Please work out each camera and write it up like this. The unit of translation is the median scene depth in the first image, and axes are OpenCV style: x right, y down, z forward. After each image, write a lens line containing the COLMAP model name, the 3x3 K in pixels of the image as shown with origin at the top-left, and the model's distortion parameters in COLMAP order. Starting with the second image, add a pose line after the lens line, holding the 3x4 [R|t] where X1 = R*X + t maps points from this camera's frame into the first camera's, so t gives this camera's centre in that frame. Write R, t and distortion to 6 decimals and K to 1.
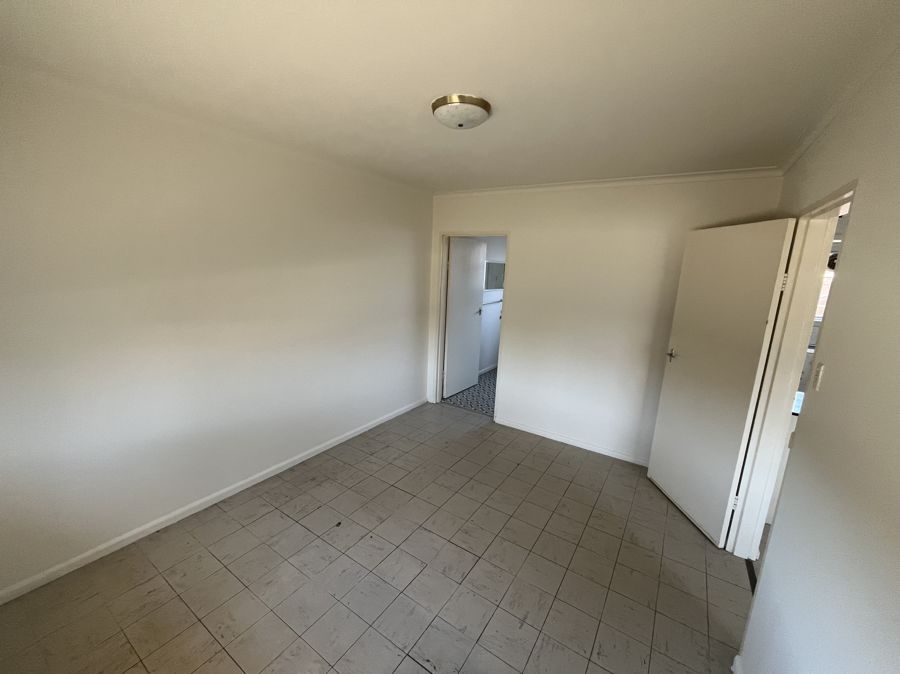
lens RADIAL K [[367.7, 0, 448.0], [0, 367.7, 334.8], [0, 0, 1]] dist [-0.002221, -0.000360]
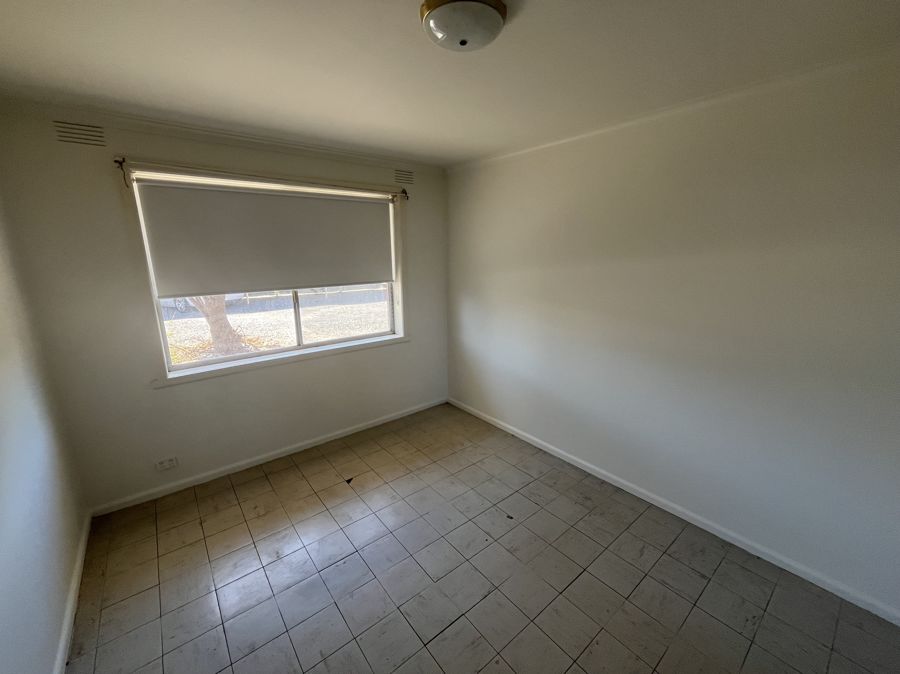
lens RADIAL K [[367.7, 0, 448.0], [0, 367.7, 334.8], [0, 0, 1]] dist [-0.002221, -0.000360]
pose [[-0.302735, 0.175318, -0.936811, 0.605721], [-0.189804, 0.952156, 0.239525, -0.160281], [0.933984, 0.250323, -0.254975, 0.994557]]
